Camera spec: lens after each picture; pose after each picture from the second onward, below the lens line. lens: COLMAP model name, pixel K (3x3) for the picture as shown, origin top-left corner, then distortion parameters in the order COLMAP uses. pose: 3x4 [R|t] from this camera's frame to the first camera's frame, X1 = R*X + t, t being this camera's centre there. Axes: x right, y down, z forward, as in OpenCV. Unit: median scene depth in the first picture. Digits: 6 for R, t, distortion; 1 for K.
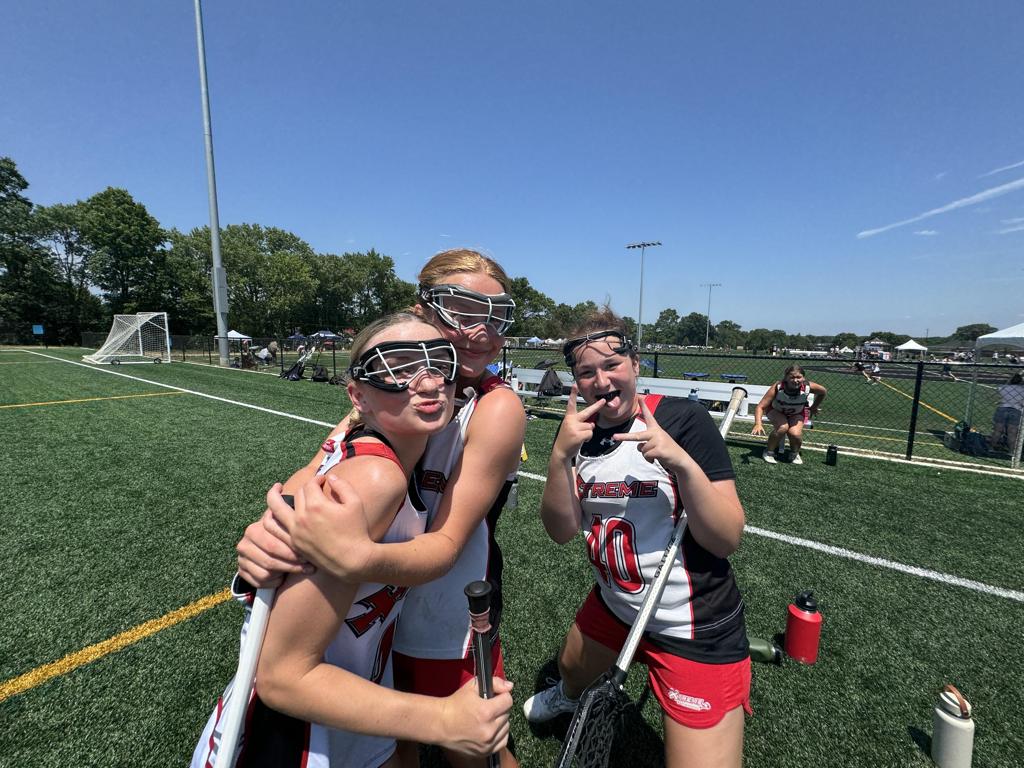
lens RADIAL K [[407.8, 0, 515.6], [0, 407.8, 383.8], [0, 0, 1]] dist [0.000826, -0.000231]
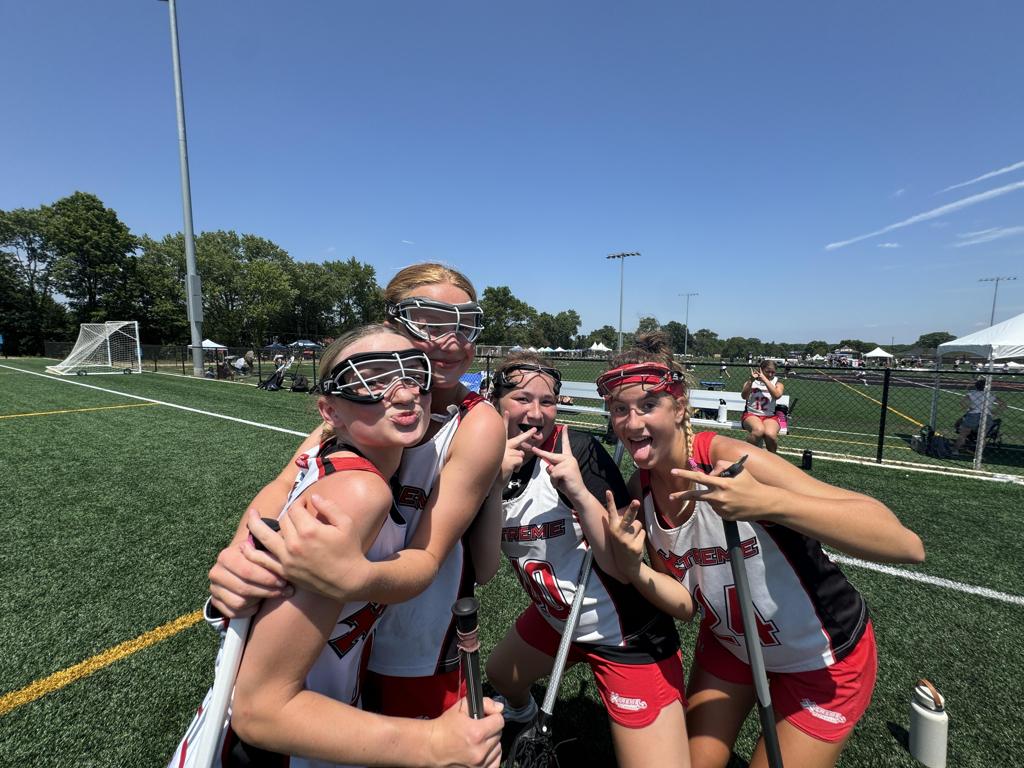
lens RADIAL K [[407.8, 0, 515.6], [0, 407.8, 383.8], [0, 0, 1]] dist [0.000826, -0.000231]
pose [[0.999075, -0.006292, 0.042538, -0.002428], [0.007186, 0.999756, -0.020906, -0.000004], [-0.042396, 0.021193, 0.998876, -0.001582]]
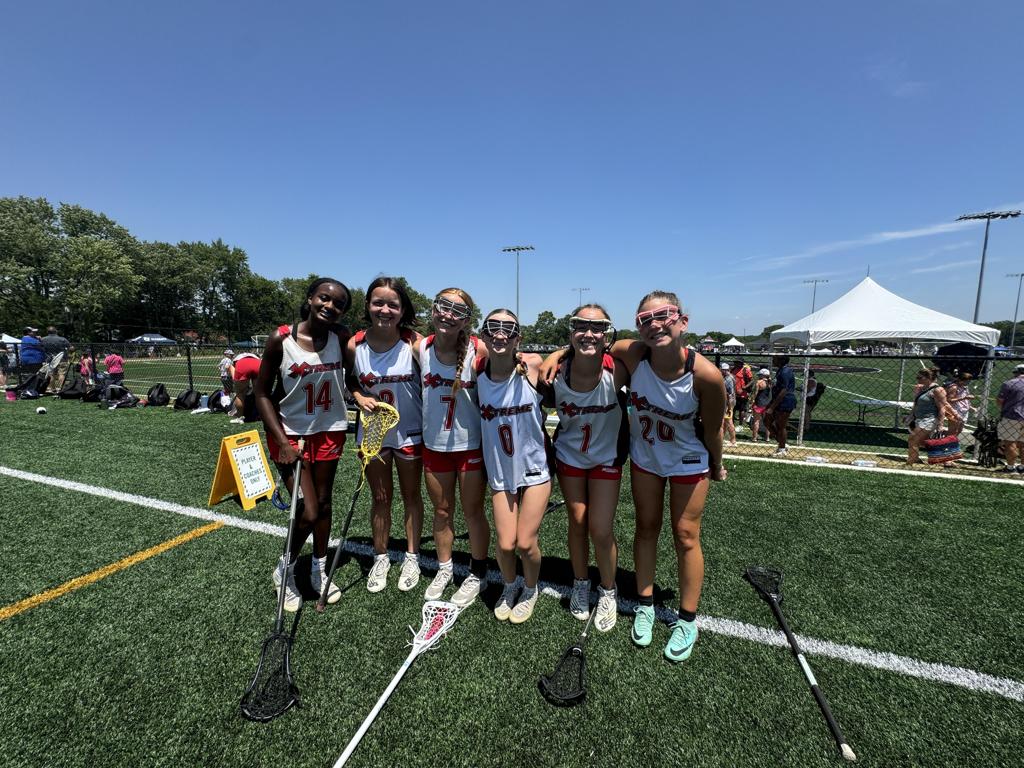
lens RADIAL K [[402.5, 0, 518.0], [0, 402.5, 383.8], [0, 0, 1]] dist [-0.000653, -0.000247]
pose [[0.963097, -0.039791, 0.266197, 0.264742], [0.040774, 0.999167, 0.001834, -0.001717], [-0.266048, 0.009088, 0.963917, 0.188681]]
